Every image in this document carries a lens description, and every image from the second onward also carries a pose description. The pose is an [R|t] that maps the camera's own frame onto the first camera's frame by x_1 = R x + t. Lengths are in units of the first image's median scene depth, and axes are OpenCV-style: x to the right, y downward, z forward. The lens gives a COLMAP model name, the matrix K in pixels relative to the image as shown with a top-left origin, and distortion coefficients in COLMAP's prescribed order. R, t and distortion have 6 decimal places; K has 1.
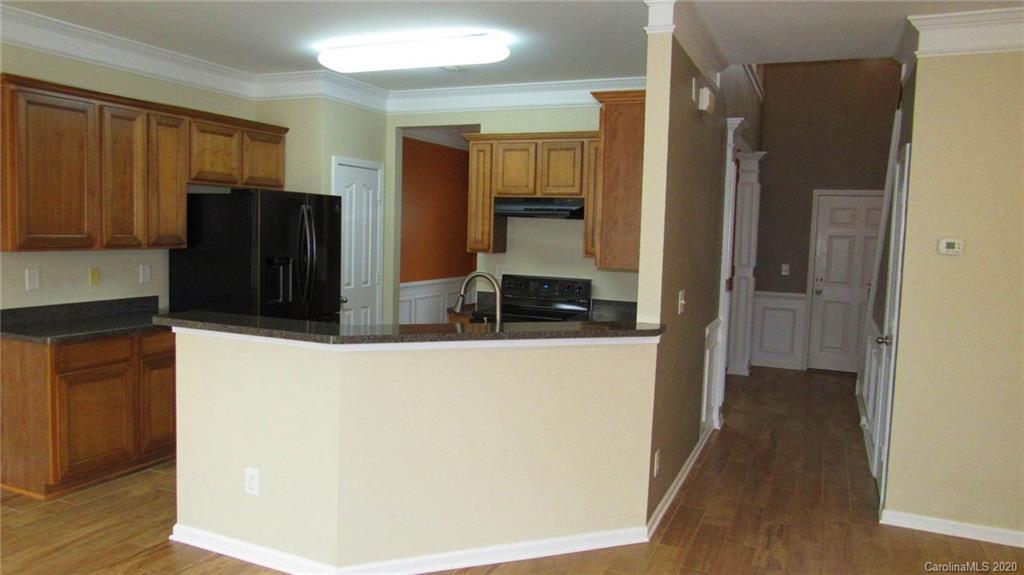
lens RADIAL K [[736.2, 0, 506.6], [0, 736.2, 287.2], [0, 0, 1]] dist [-0.026671, 0.010428]
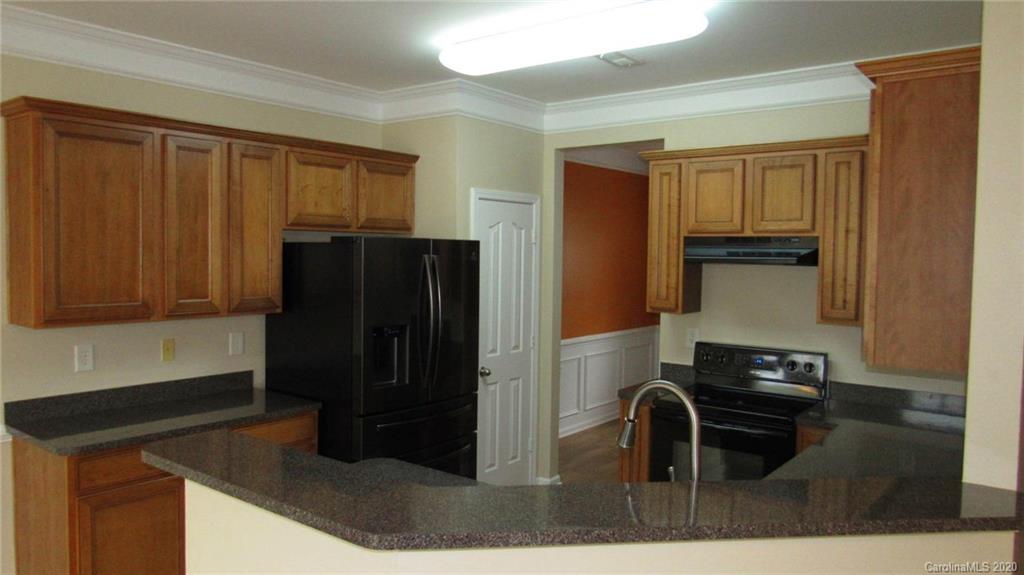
lens RADIAL K [[736.2, 0, 513.4], [0, 736.2, 285.6], [0, 0, 1]] dist [-0.026671, 0.010428]
pose [[0.971020, -0.006275, -0.238917, -0.008244], [-0.003490, 0.999176, -0.040429, -0.050736], [0.238974, 0.040091, 0.970198, 0.295176]]
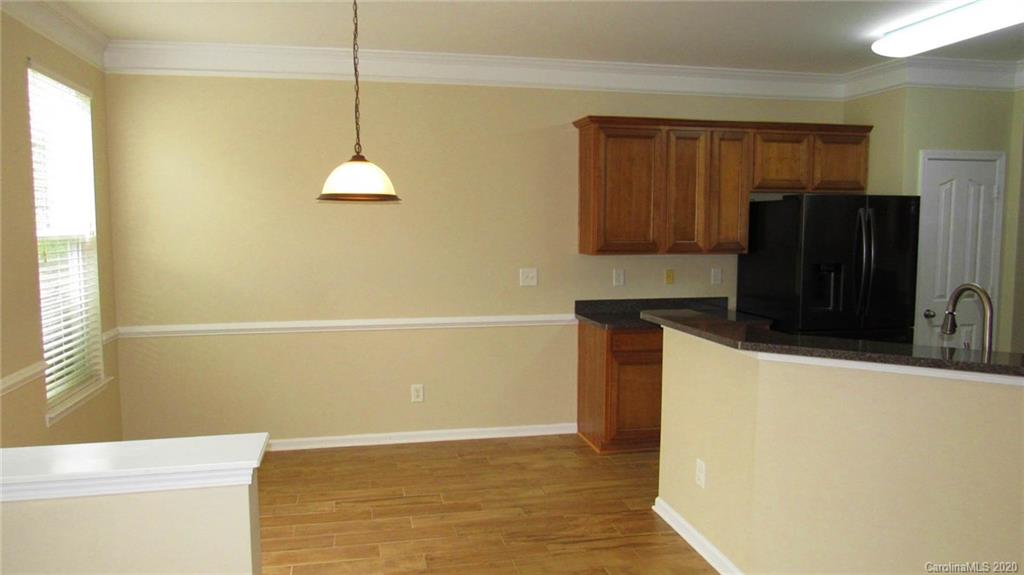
lens RADIAL K [[736.2, 0, 506.6], [0, 736.2, 285.4], [0, 0, 1]] dist [-0.026671, 0.010428]
pose [[0.590094, 0.039027, -0.806390, 0.215229], [-0.048297, 0.998748, 0.012994, -0.003797], [0.805888, 0.031279, 0.591241, 0.091977]]
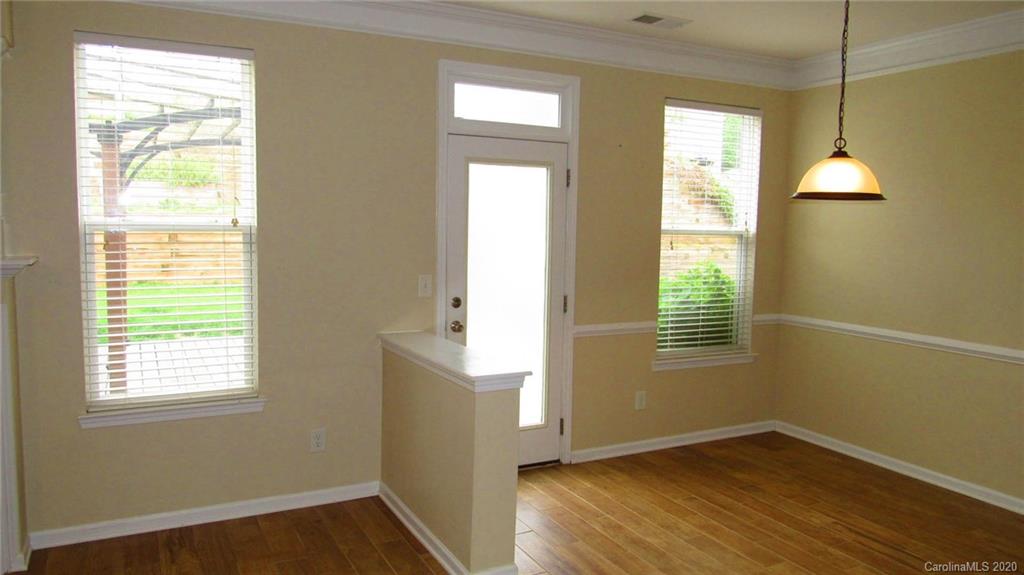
lens RADIAL K [[736.2, 0, 508.6], [0, 736.2, 290.7], [0, 0, 1]] dist [-0.026671, 0.010428]
pose [[-0.615396, 0.034523, -0.787462, 0.257697], [-0.108035, 0.985917, 0.127653, -0.040935], [0.780779, 0.163631, -0.603000, 0.568058]]
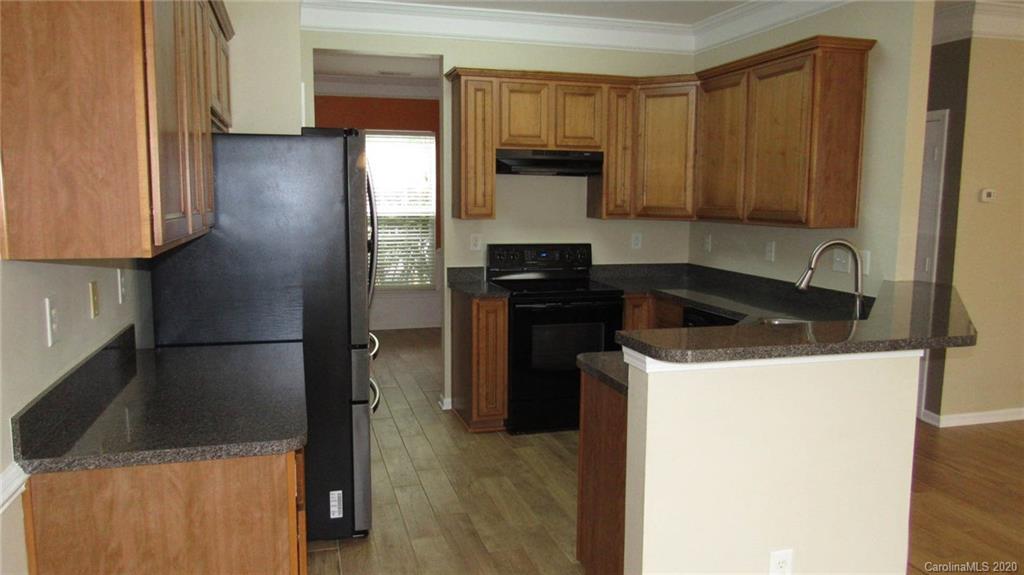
lens RADIAL K [[736.2, 0, 513.0], [0, 736.2, 284.2], [0, 0, 1]] dist [-0.026671, 0.010428]
pose [[0.769701, -0.101696, 0.630252, -0.603237], [0.066832, 0.994642, 0.078873, -0.042463], [-0.634896, -0.018588, 0.772374, 0.411533]]
